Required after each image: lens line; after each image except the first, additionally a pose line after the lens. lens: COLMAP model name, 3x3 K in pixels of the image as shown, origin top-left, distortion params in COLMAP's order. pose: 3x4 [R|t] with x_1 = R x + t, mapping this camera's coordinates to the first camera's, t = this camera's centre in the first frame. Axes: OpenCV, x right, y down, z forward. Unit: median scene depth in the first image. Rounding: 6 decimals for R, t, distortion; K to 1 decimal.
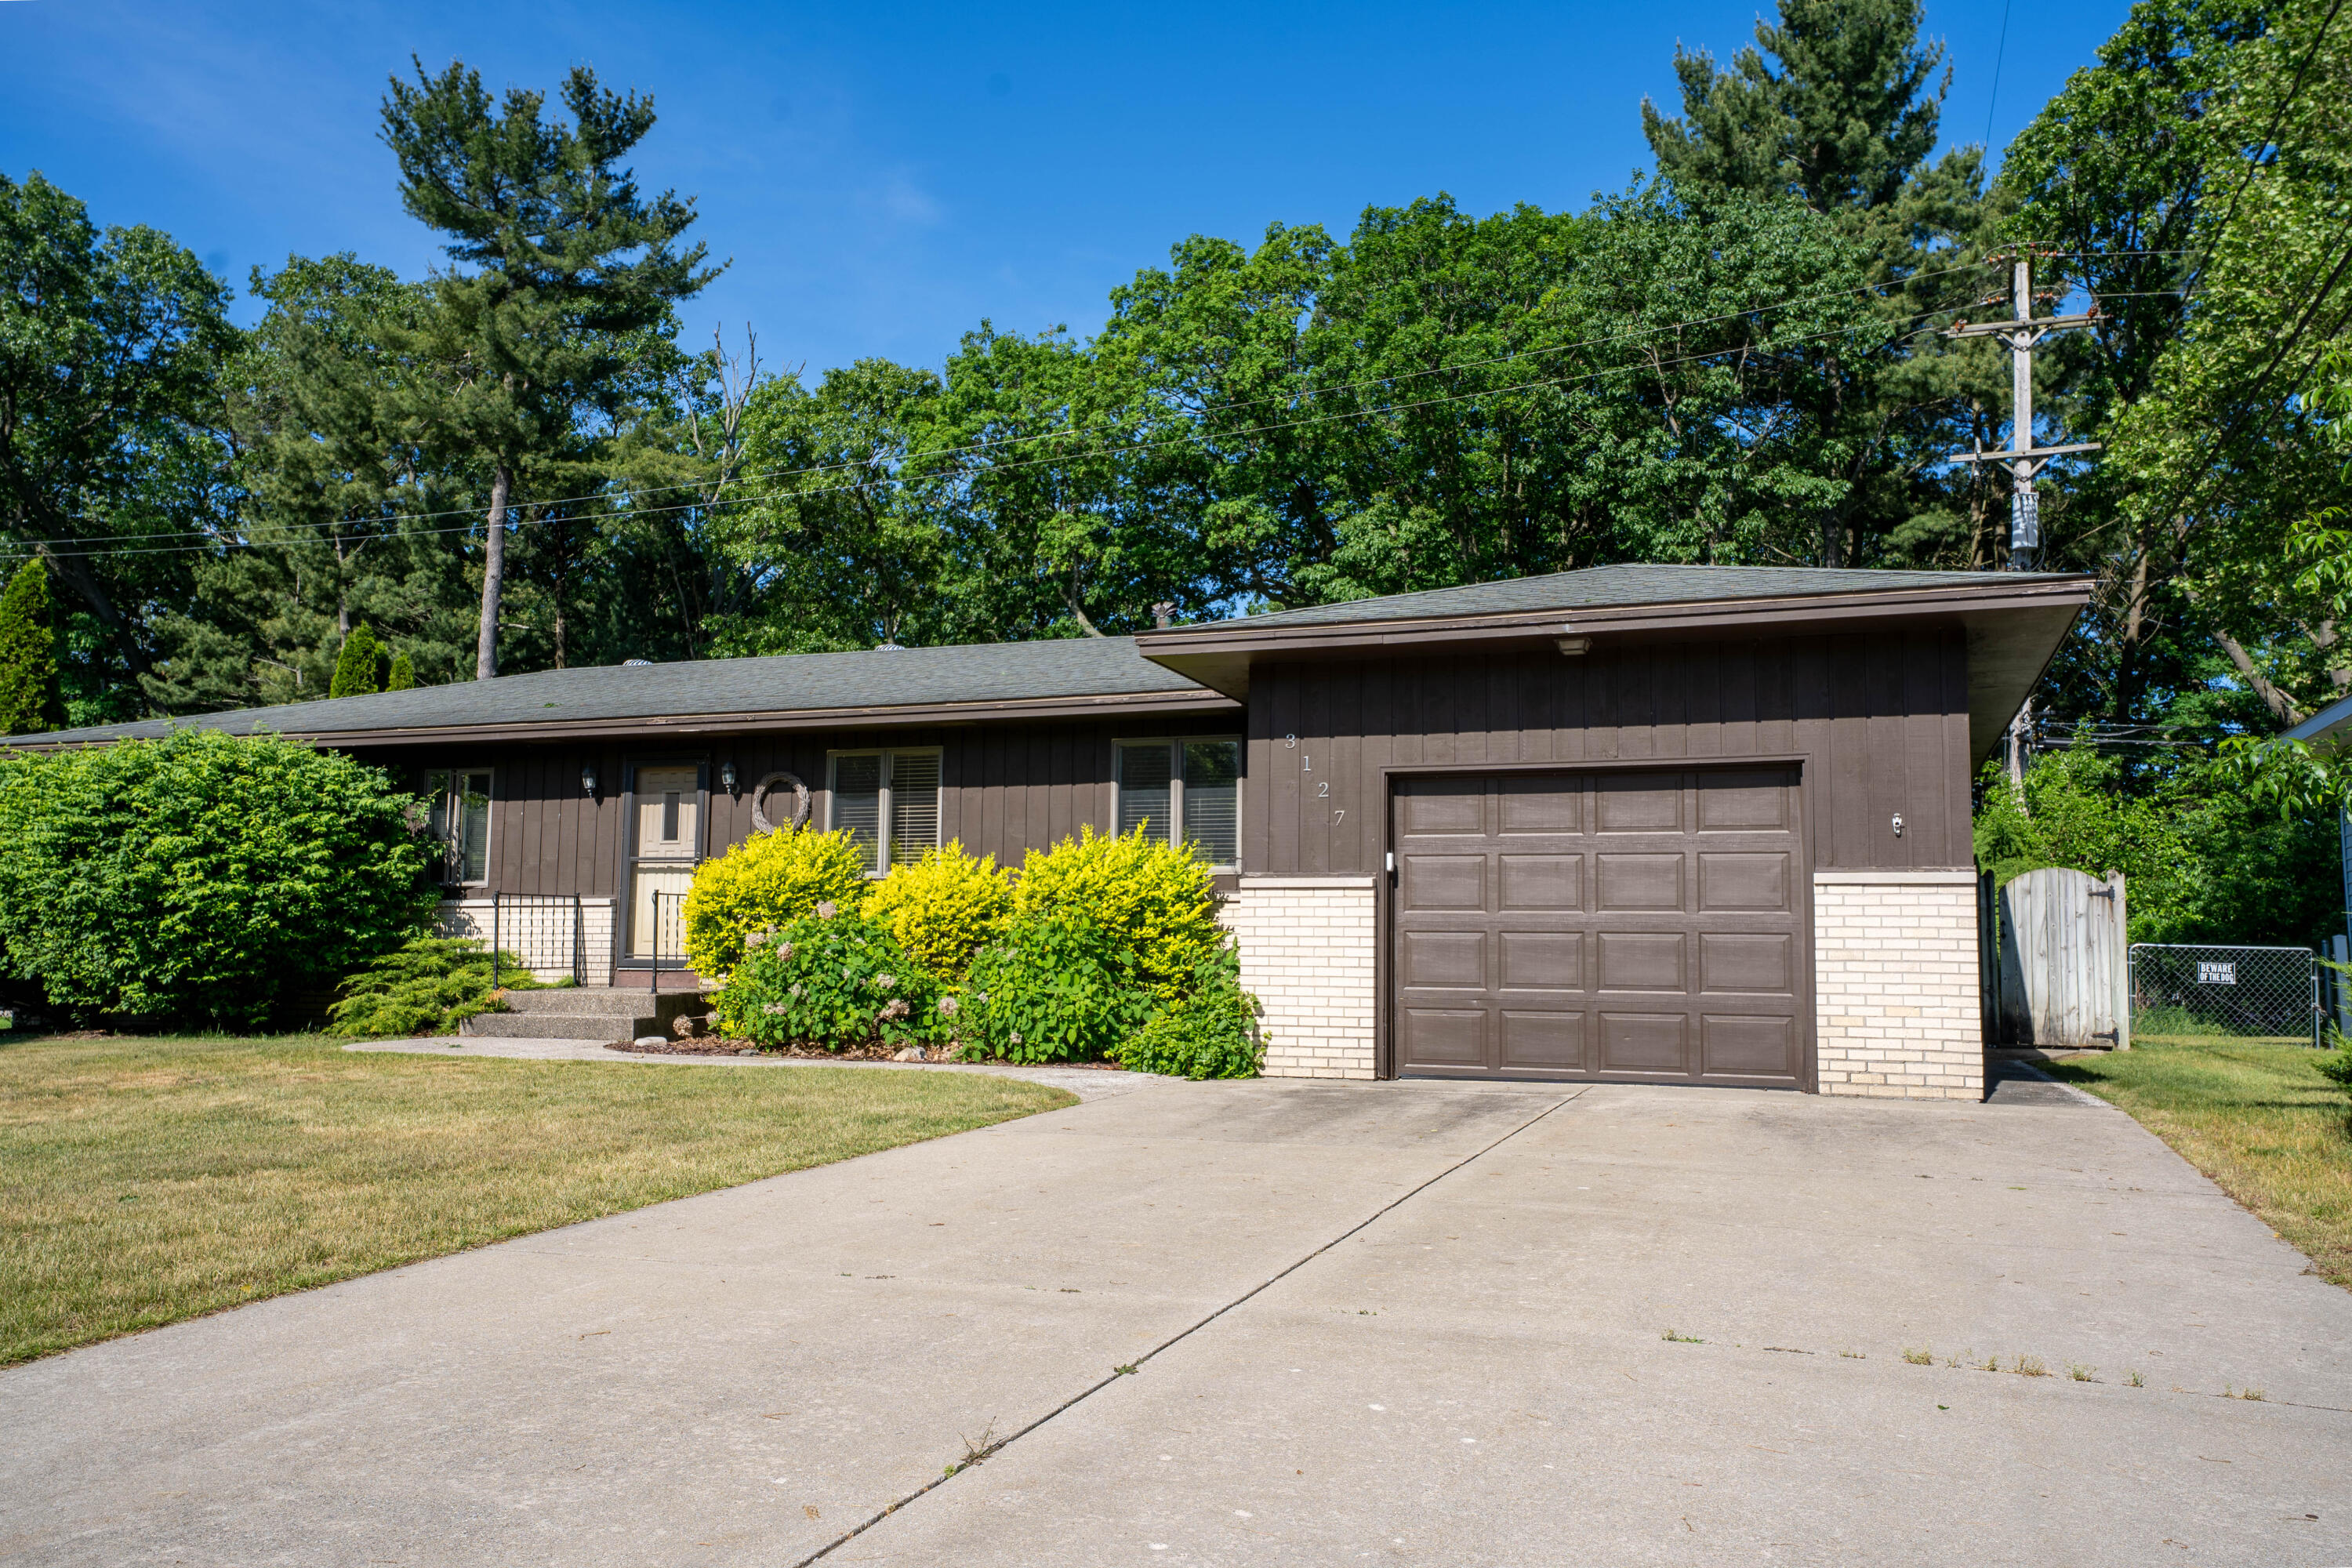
lens RADIAL K [[1755.2, 0, 1176.8], [0, 1755.2, 783.4], [0, 0, 1]] dist [0.053514, 0.001430]
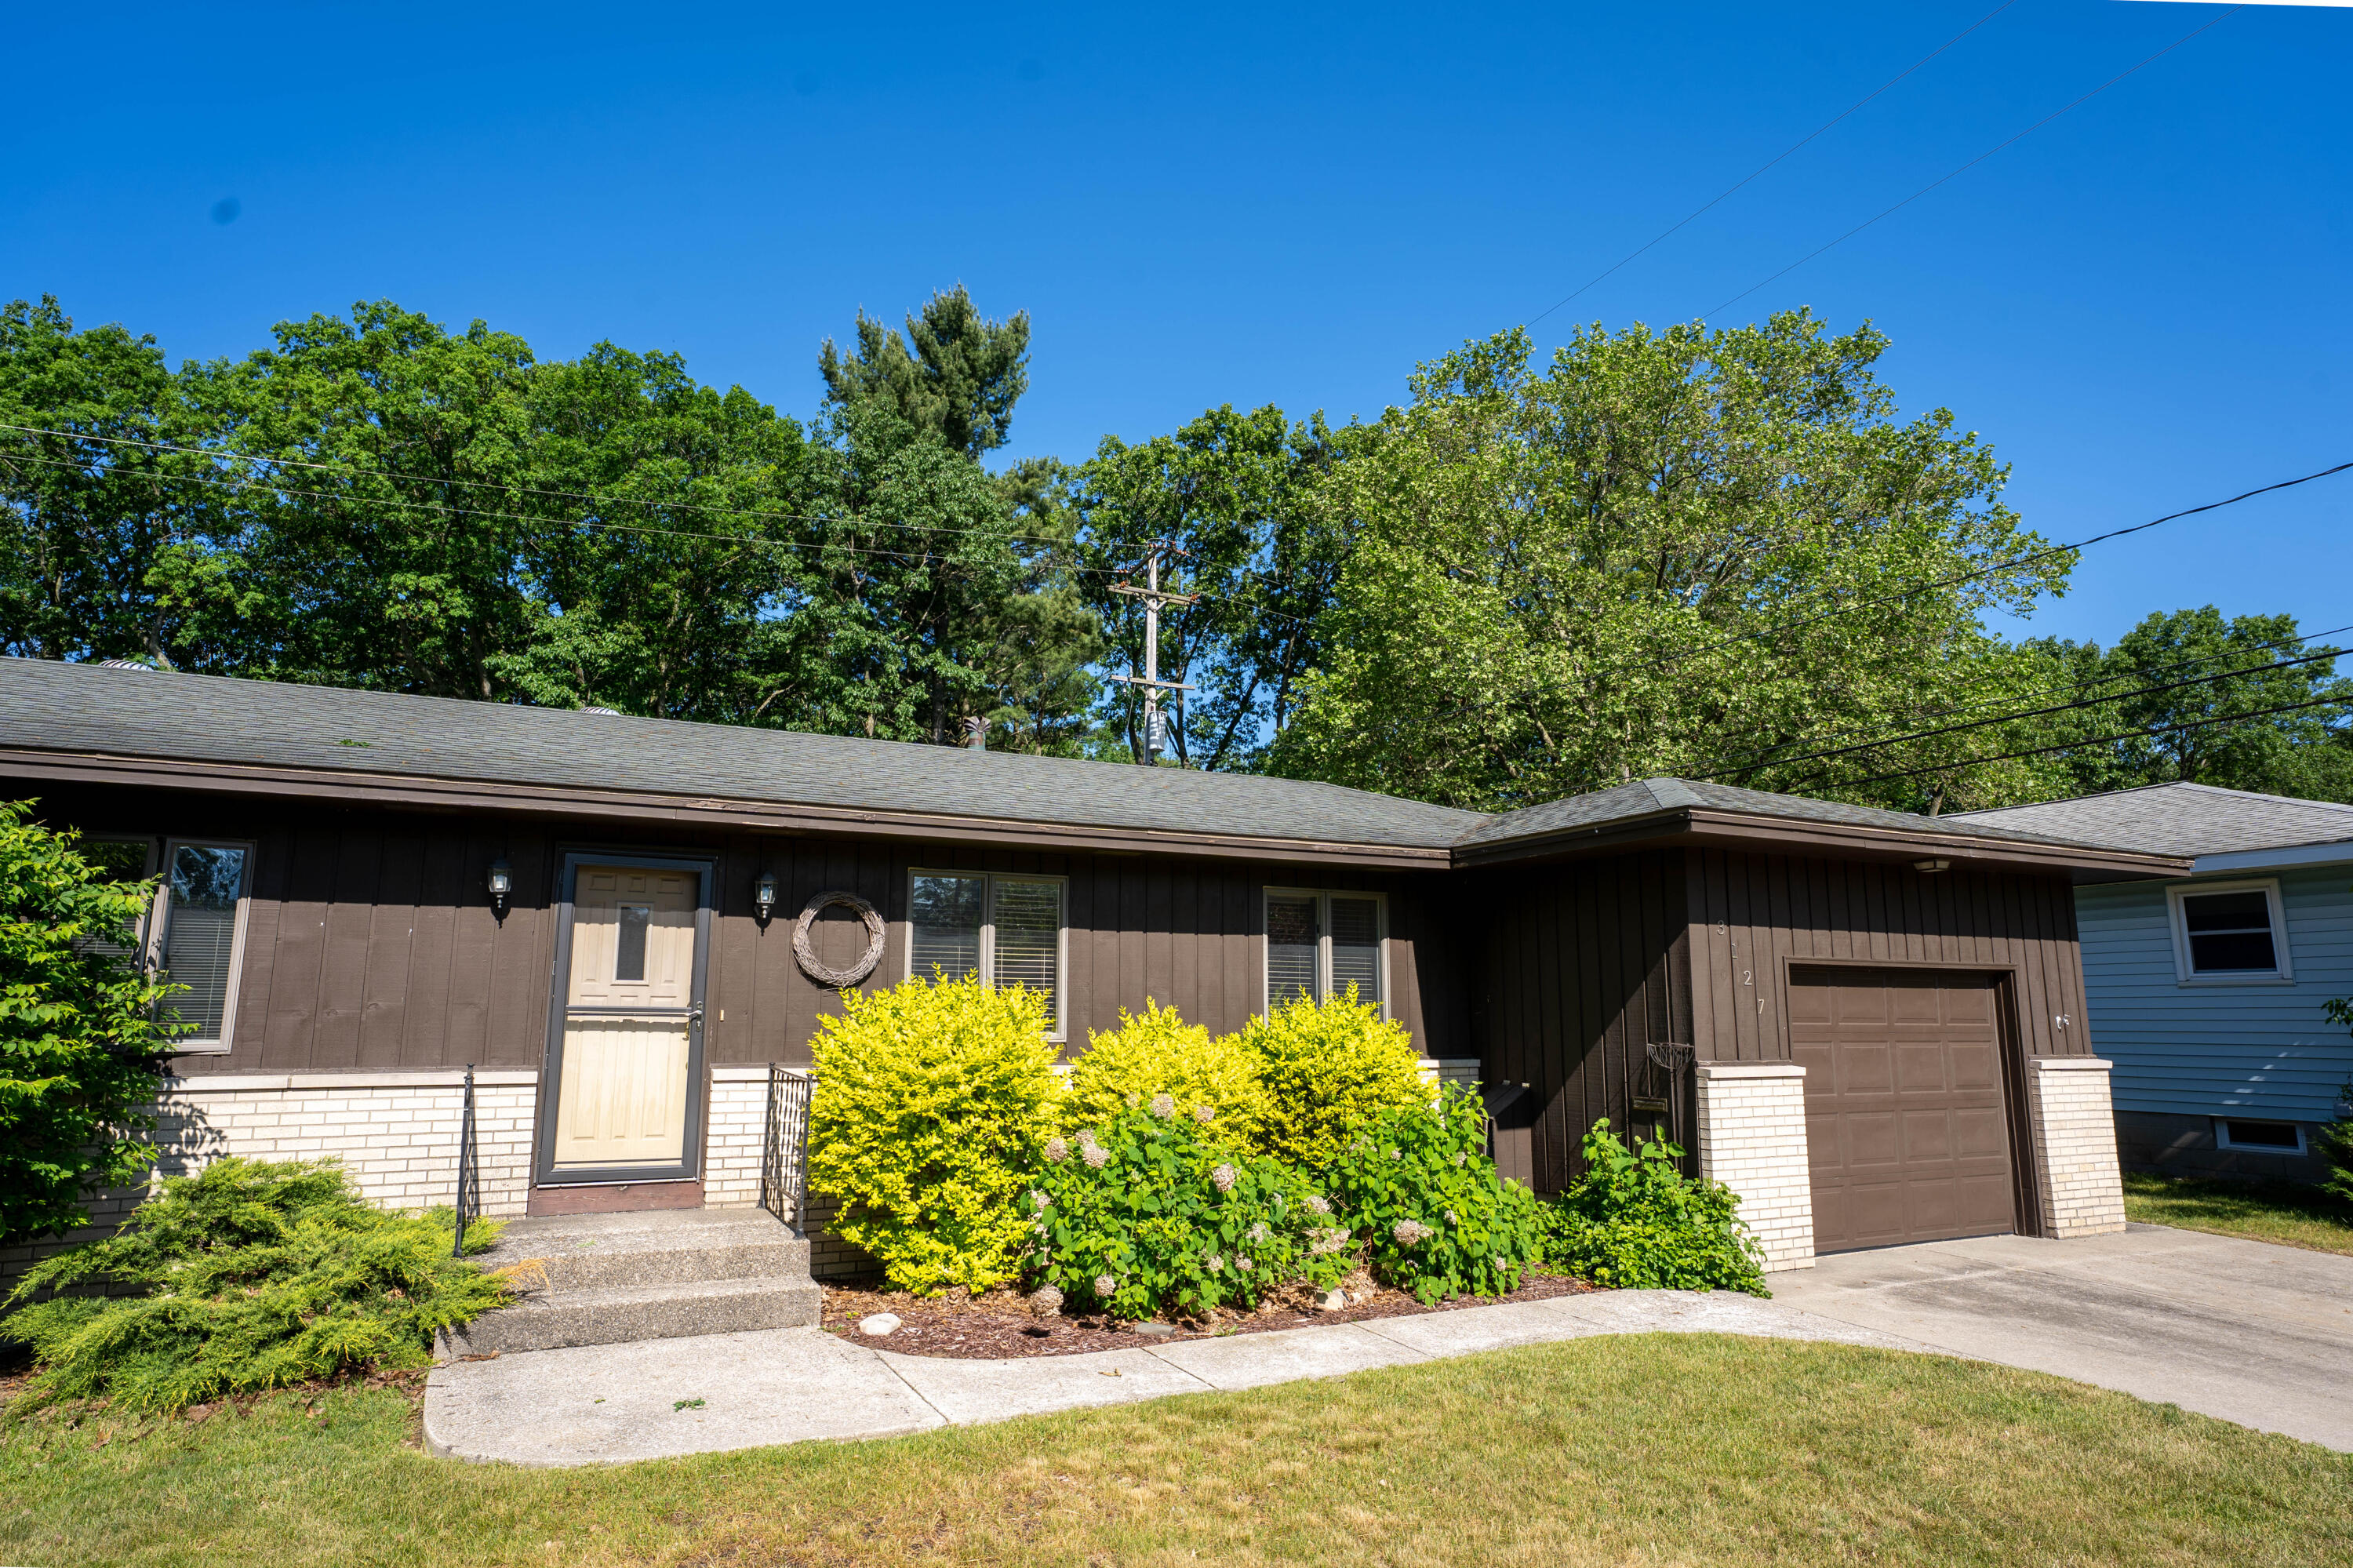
lens RADIAL K [[1328.9, 0, 1176.5], [0, 1328.9, 784.0], [0, 0, 1]] dist [-0.091617, 0.104276]
pose [[0.689641, 0.120723, 0.714018, -0.503813], [-0.071671, 0.992544, -0.098591, -0.006789], [-0.720596, 0.016819, 0.693151, 0.513047]]
